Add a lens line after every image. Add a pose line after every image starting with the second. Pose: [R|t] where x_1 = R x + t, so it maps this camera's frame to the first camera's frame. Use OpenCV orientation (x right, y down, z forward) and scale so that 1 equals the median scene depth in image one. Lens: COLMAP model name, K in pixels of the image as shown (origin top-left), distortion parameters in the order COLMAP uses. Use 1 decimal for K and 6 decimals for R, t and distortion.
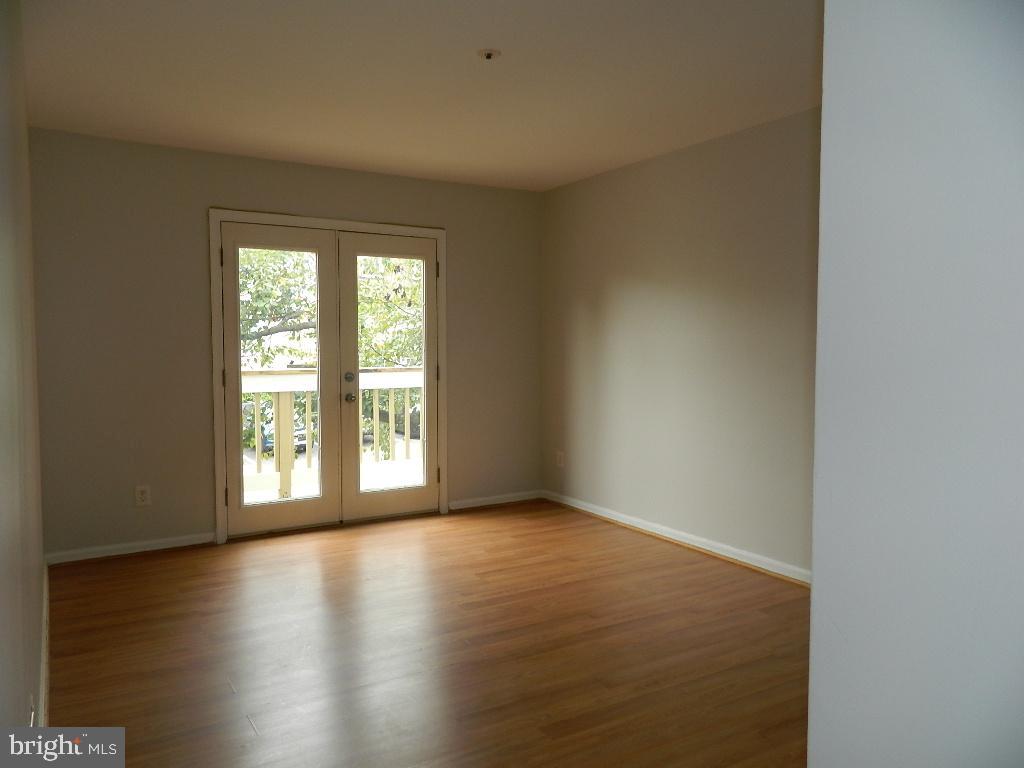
lens RADIAL K [[761.4, 0, 516.8], [0, 761.4, 387.1], [0, 0, 1]] dist [0.001830, -0.006161]
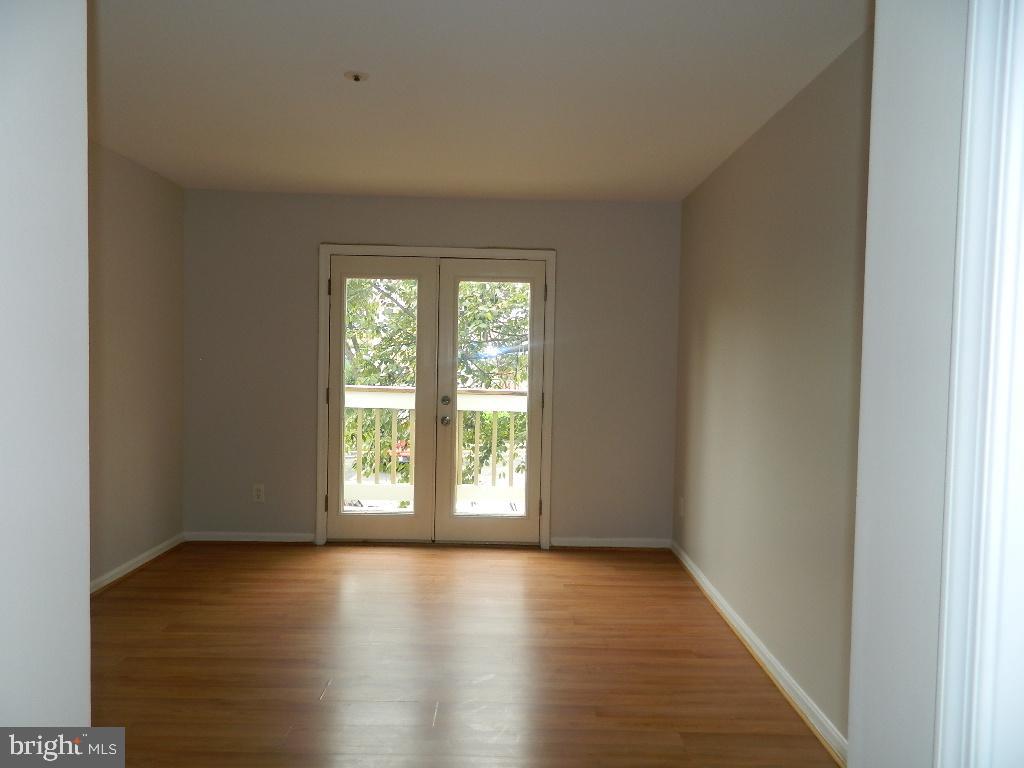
lens RADIAL K [[761.4, 0, 513.8], [0, 761.4, 381.2], [0, 0, 1]] dist [0.001830, -0.006161]
pose [[0.853983, 0.035602, -0.519082, 0.385185], [-0.053071, 0.998413, -0.018835, -0.023913], [0.517587, 0.043633, 0.854517, 0.175250]]
